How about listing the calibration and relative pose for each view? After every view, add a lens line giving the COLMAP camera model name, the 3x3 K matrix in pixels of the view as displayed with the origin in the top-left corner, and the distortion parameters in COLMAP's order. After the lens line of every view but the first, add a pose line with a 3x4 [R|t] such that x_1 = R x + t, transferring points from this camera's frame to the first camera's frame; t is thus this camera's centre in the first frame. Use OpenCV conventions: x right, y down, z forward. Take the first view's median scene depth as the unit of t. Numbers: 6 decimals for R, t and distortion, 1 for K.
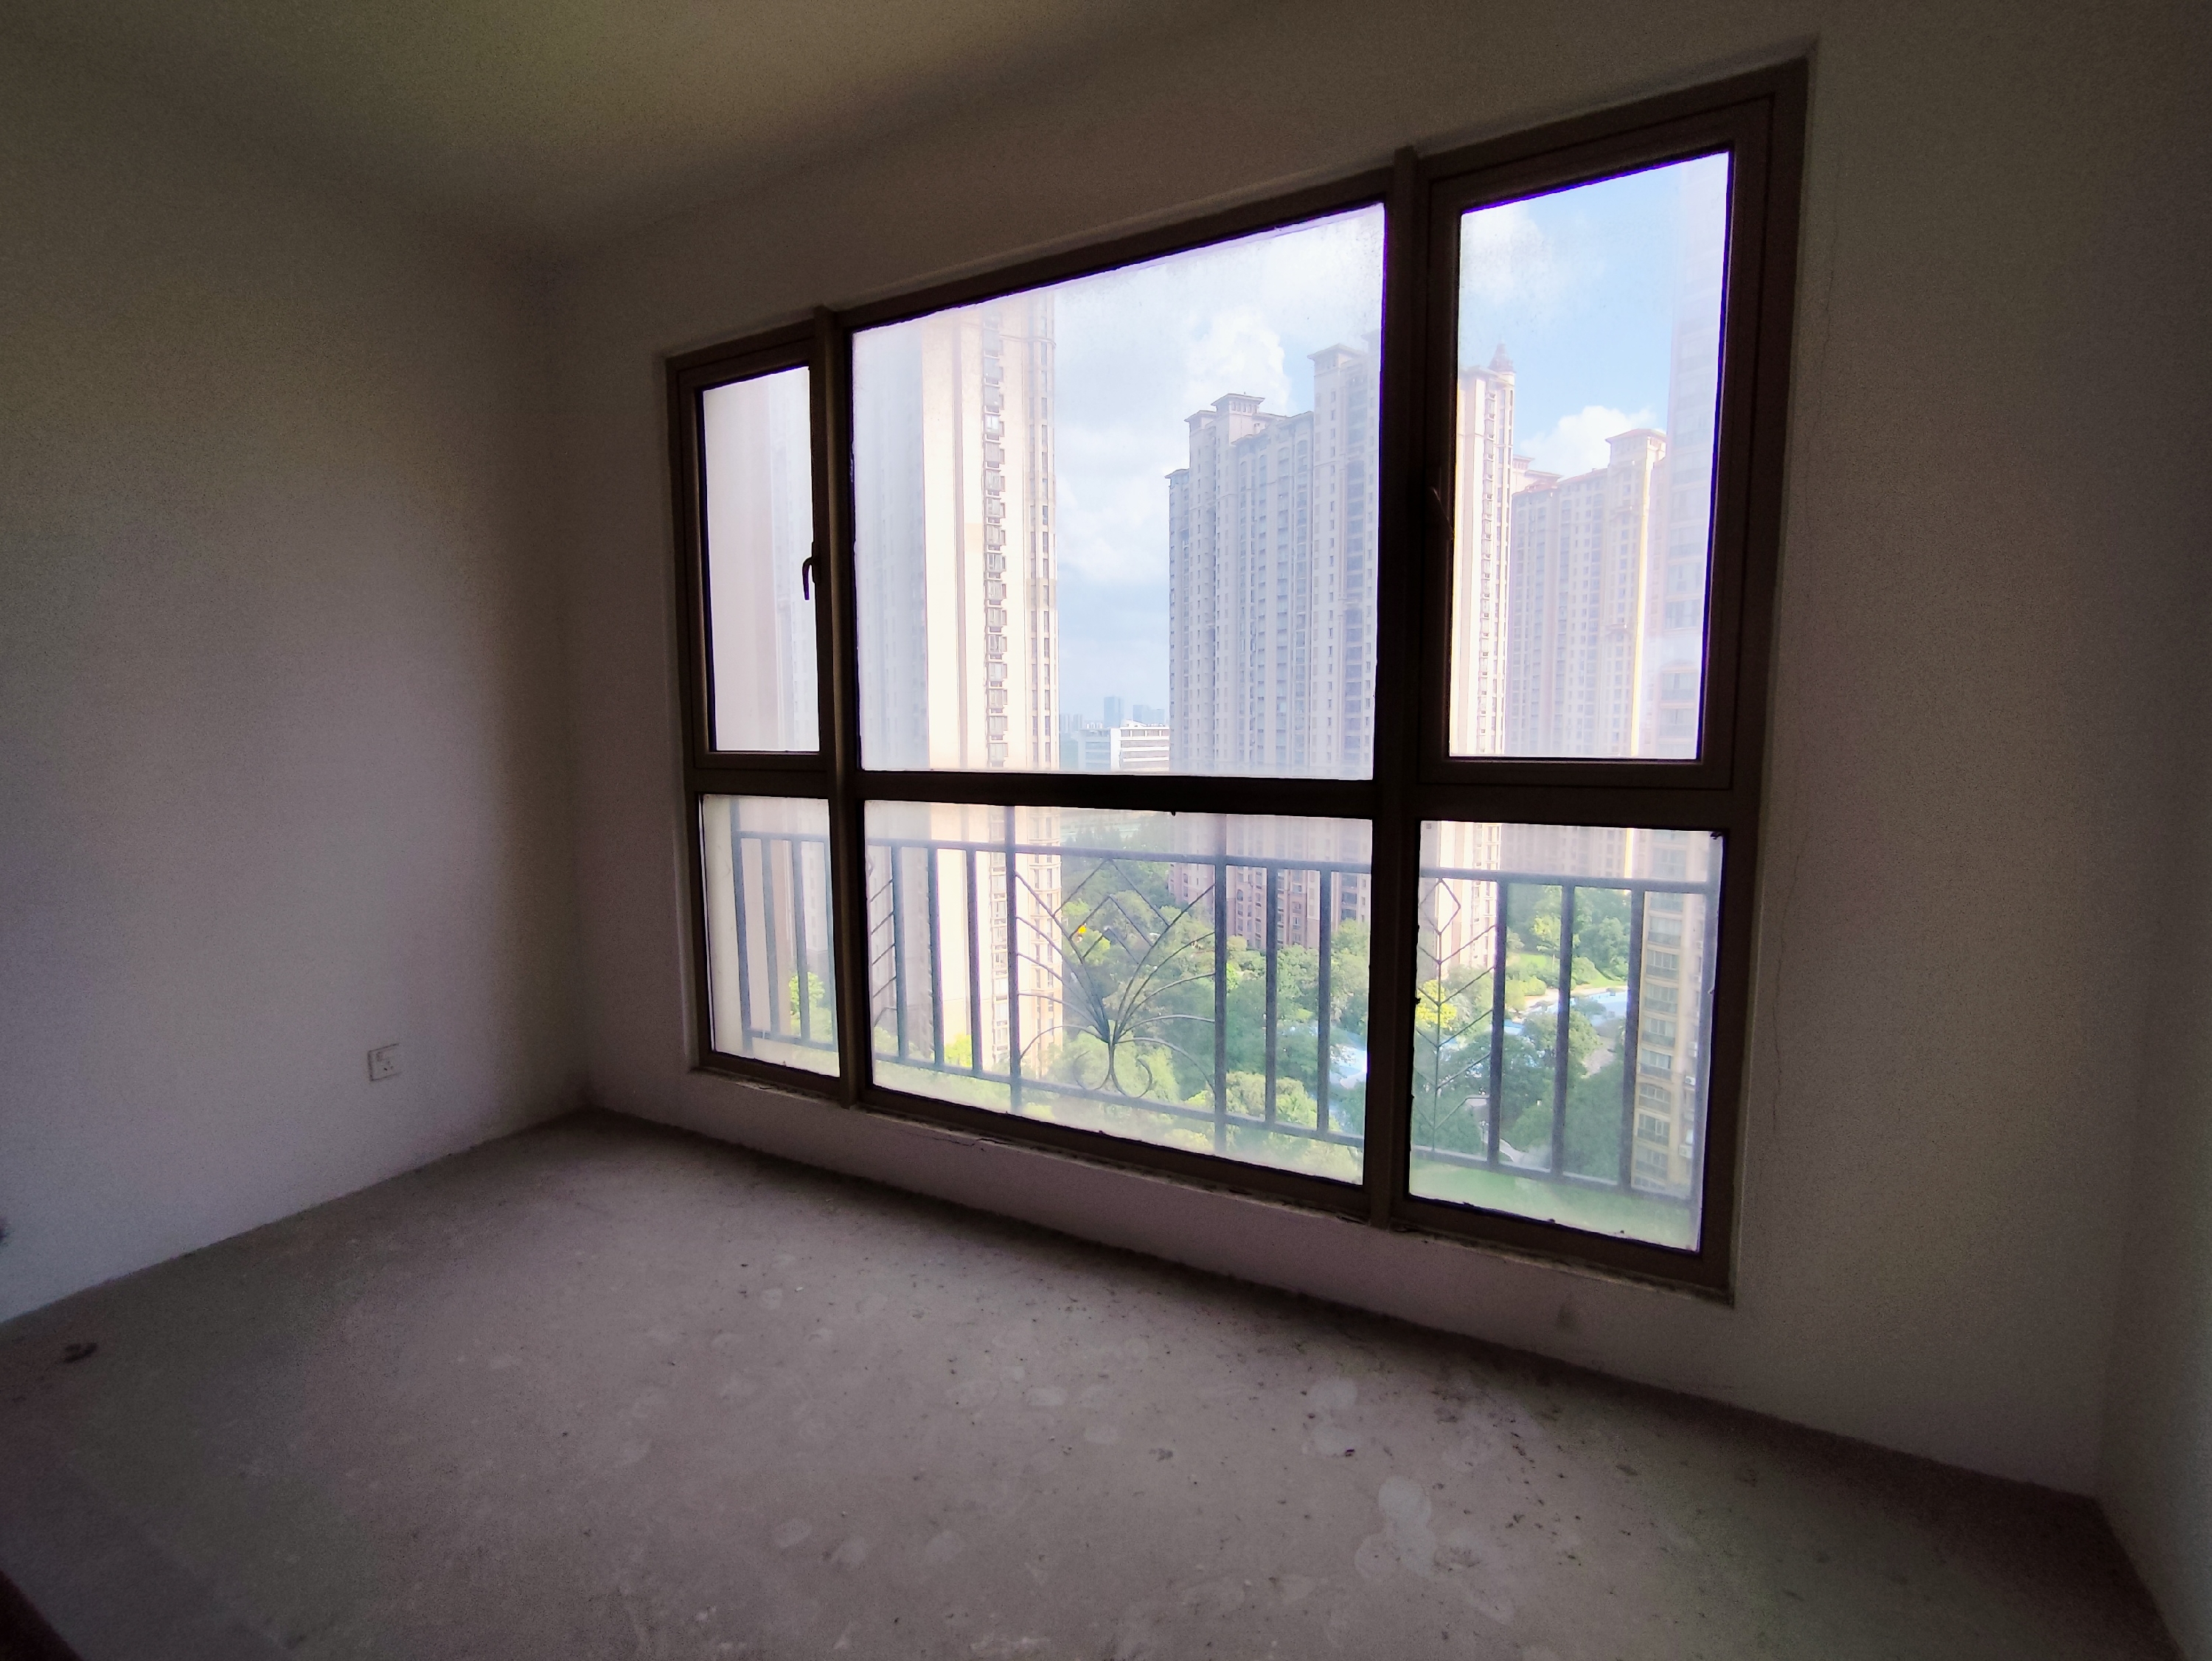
lens RADIAL K [[1002.1, 0, 1077.2], [0, 1002.1, 839.6], [0, 0, 1]] dist [0.000425, 0.000071]
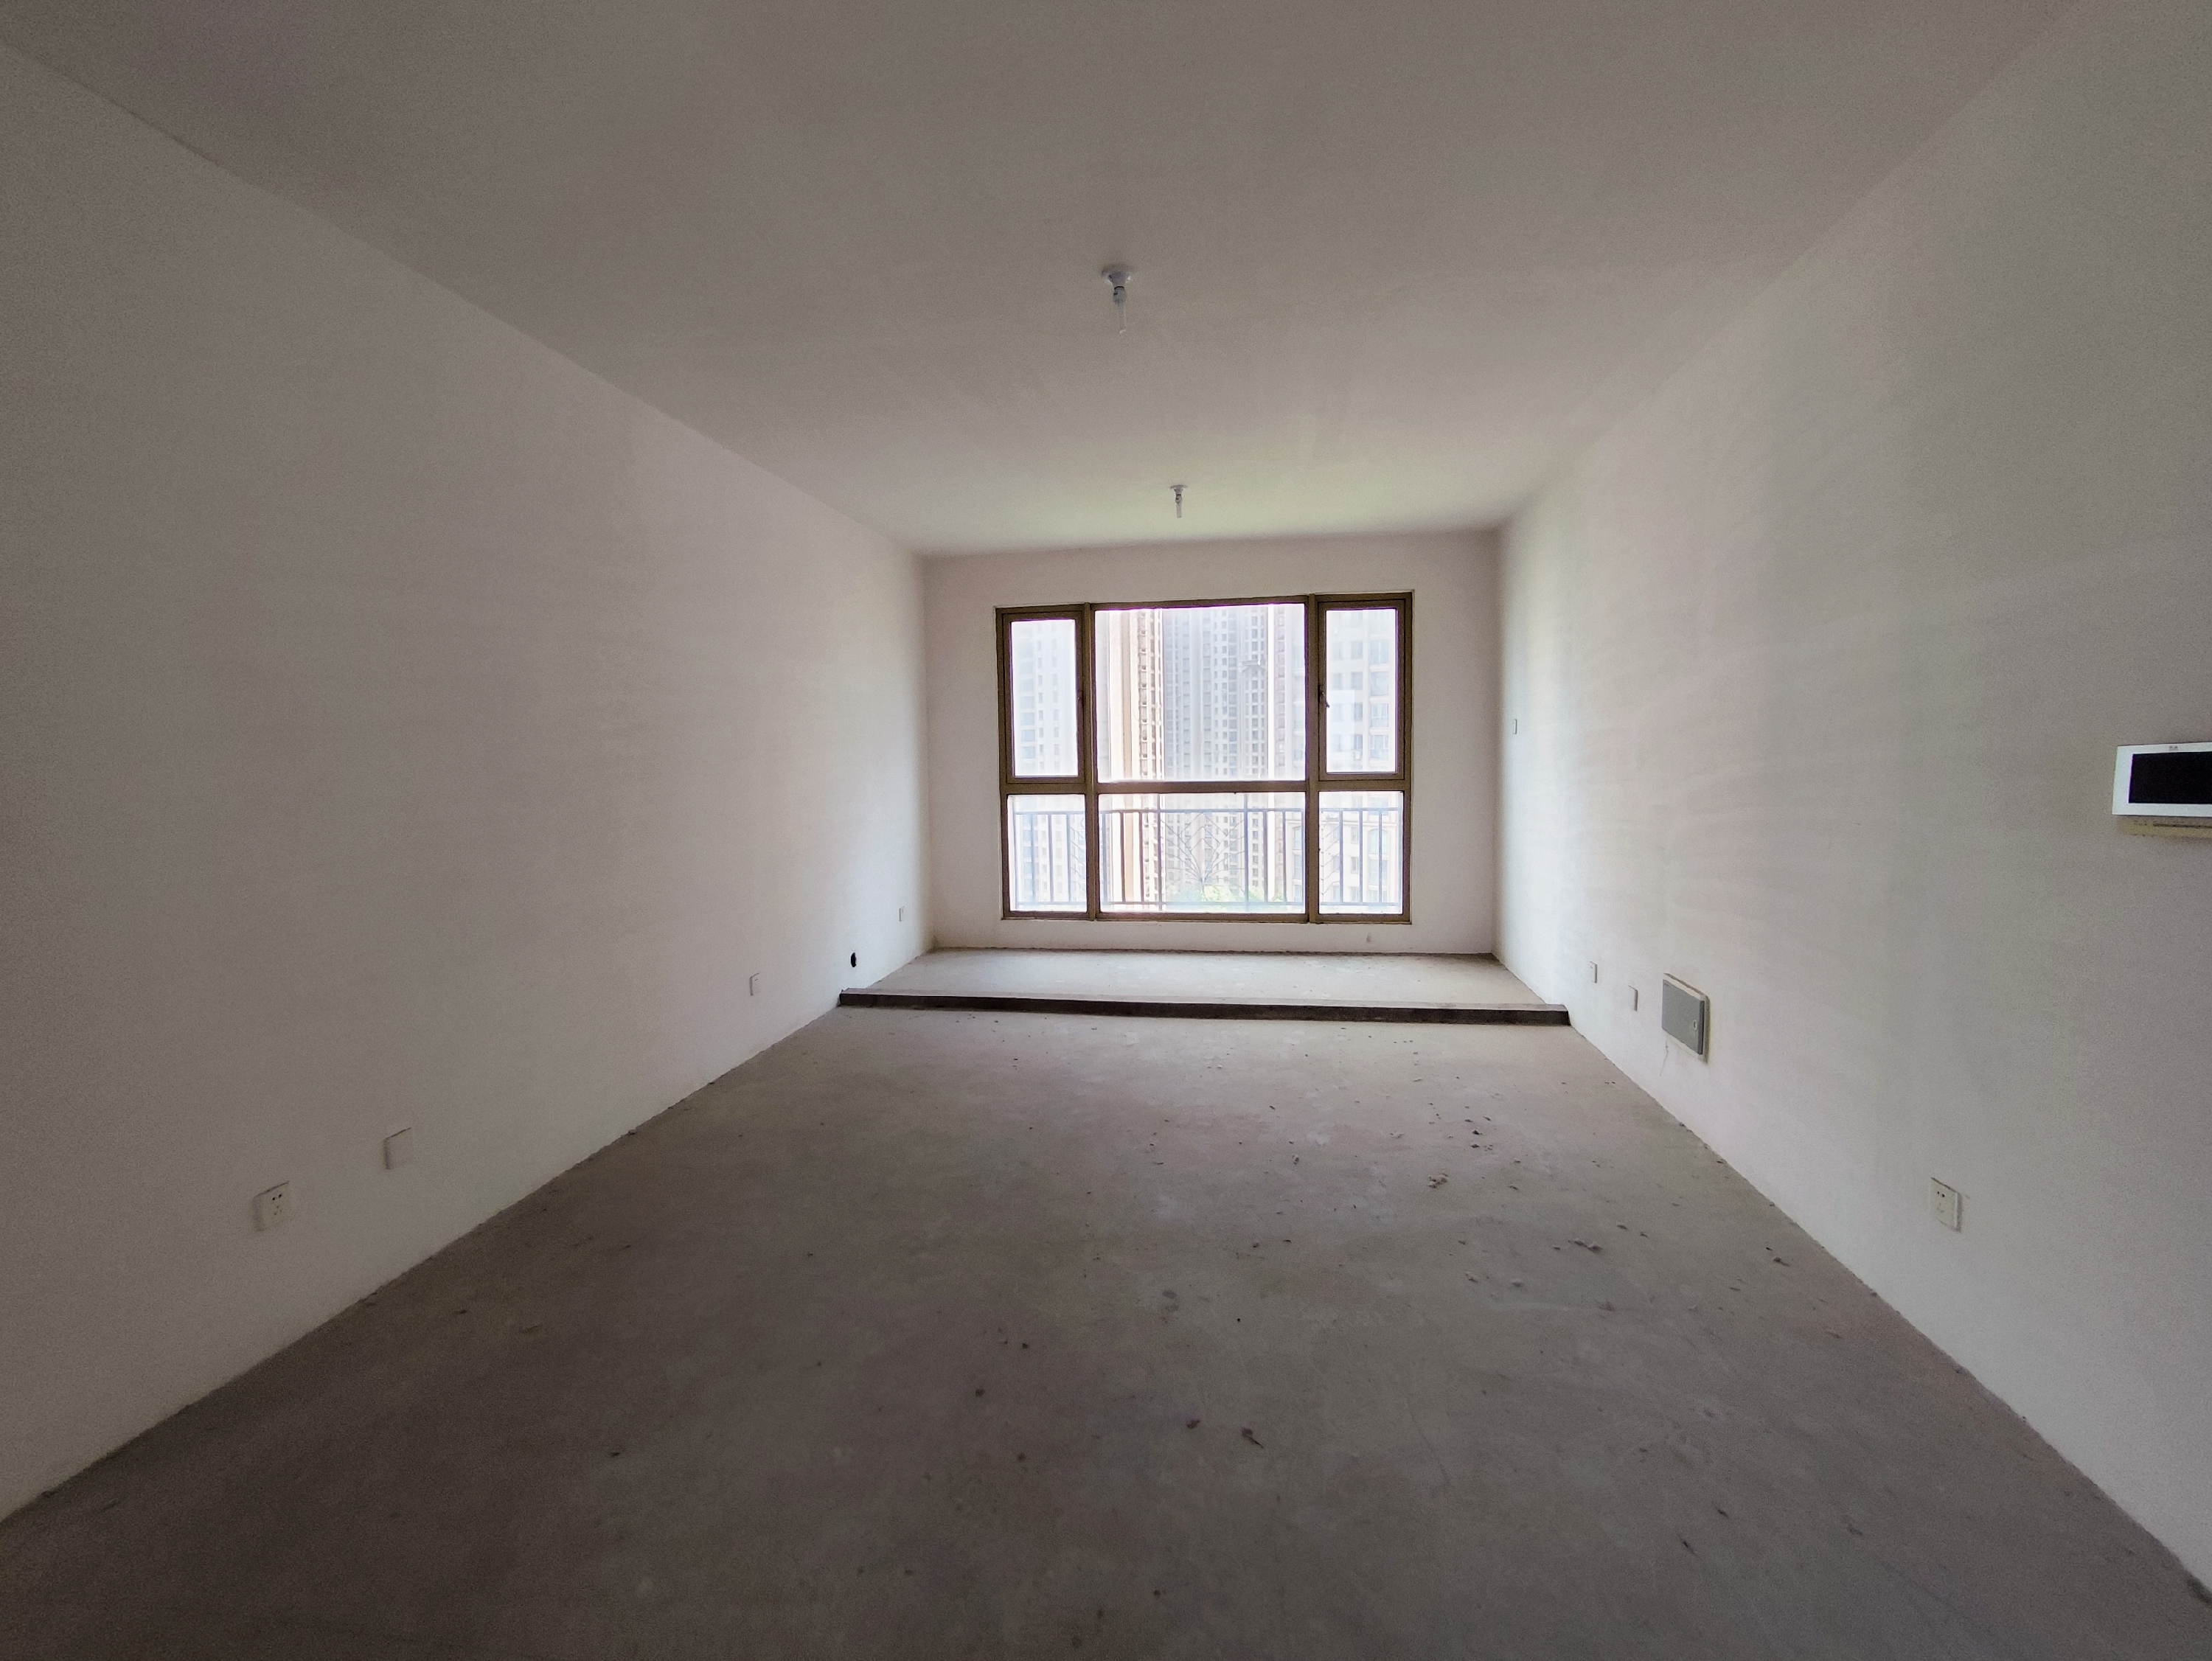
lens RADIAL K [[1002.1, 0, 1077.2], [0, 1002.1, 839.6], [0, 0, 1]] dist [0.000425, 0.000071]
pose [[0.950299, -0.035138, 0.309349, -1.165754], [0.043539, 0.998846, -0.020291, 0.136462], [-0.308279, 0.032751, 0.950732, -1.508155]]
